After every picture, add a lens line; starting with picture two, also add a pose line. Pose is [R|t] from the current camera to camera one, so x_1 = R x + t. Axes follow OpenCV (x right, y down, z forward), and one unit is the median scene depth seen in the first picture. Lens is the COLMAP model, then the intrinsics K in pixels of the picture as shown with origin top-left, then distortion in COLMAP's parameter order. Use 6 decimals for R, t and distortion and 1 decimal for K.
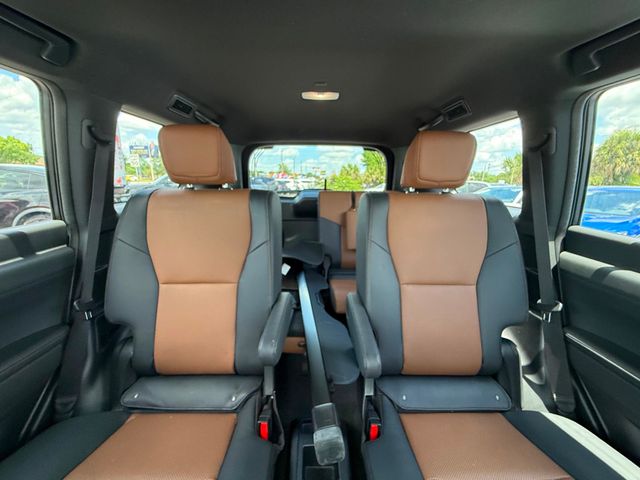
lens RADIAL K [[256.9, 0, 319.2], [0, 256.9, 240.6], [0, 0, 1]] dist [0.000603, 0.000652]
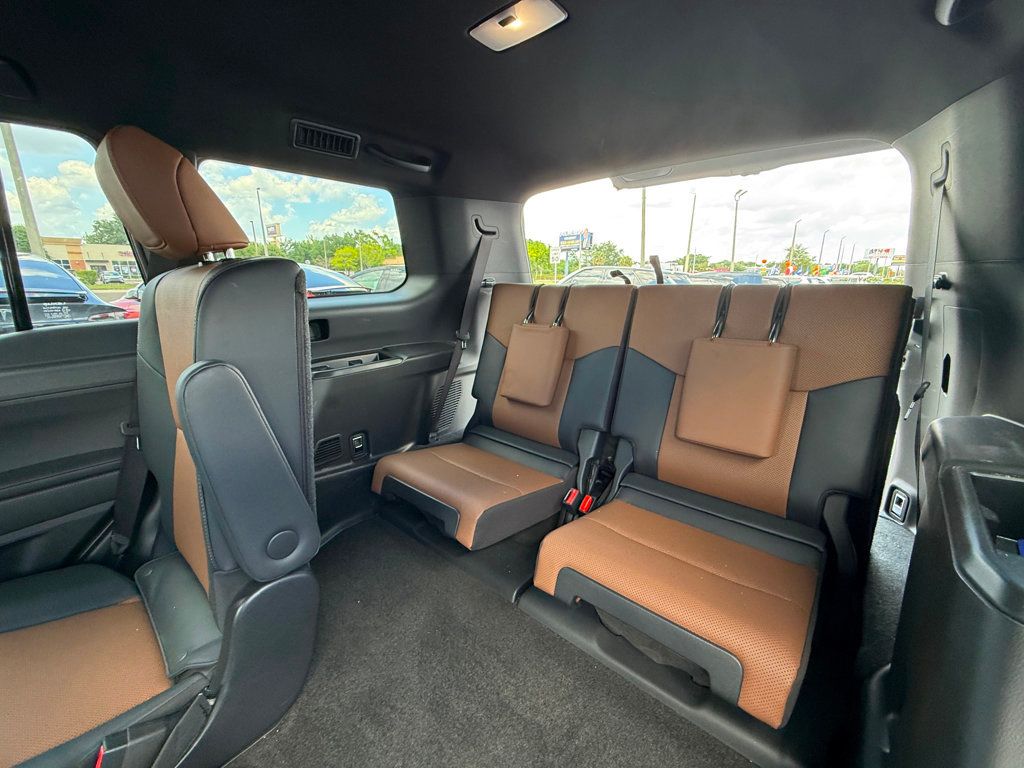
lens RADIAL K [[411.0, 0, 513.7], [0, 411.0, 385.9], [0, 0, 1]] dist [0.000603, 0.000652]
pose [[0.742193, 0.153905, -0.652275, 0.653369], [-0.142071, 0.987286, 0.071296, -0.109177], [0.654955, 0.039754, 0.754622, 0.741292]]
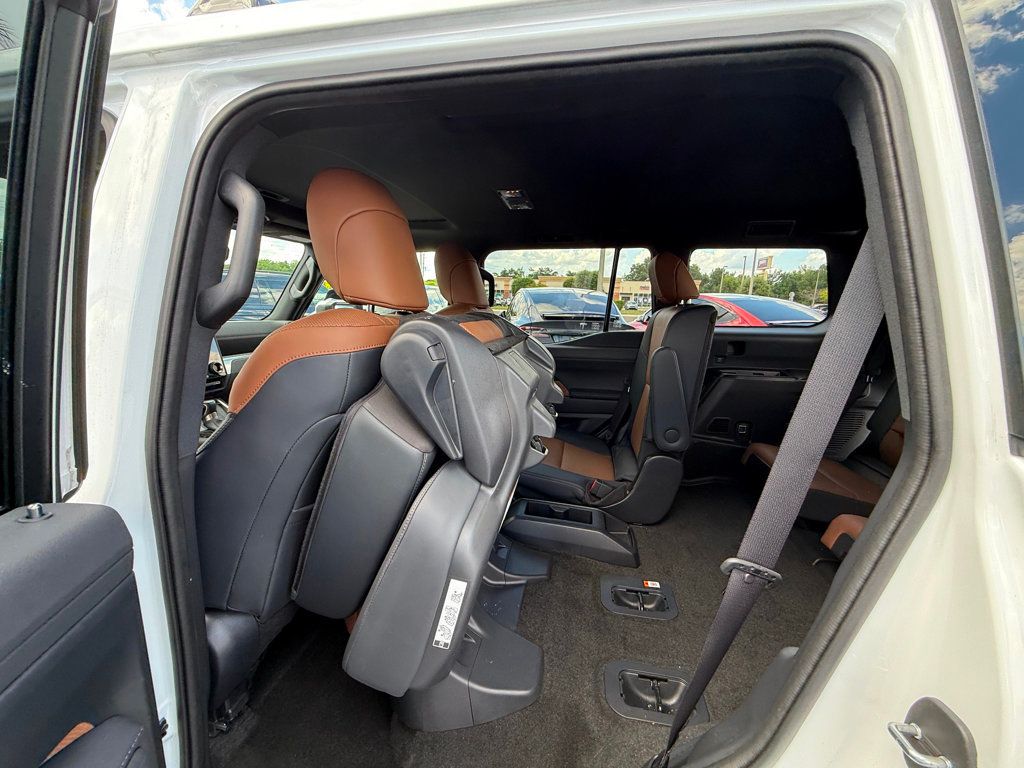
lens RADIAL K [[411.0, 0, 510.0], [0, 411.0, 382.7], [0, 0, 1]] dist [0.000603, 0.000652]
pose [[-0.200461, 0.165652, -0.965596, 1.632793], [-0.255048, 0.942793, 0.214689, -0.087227], [0.945921, 0.289310, -0.146744, 0.607129]]
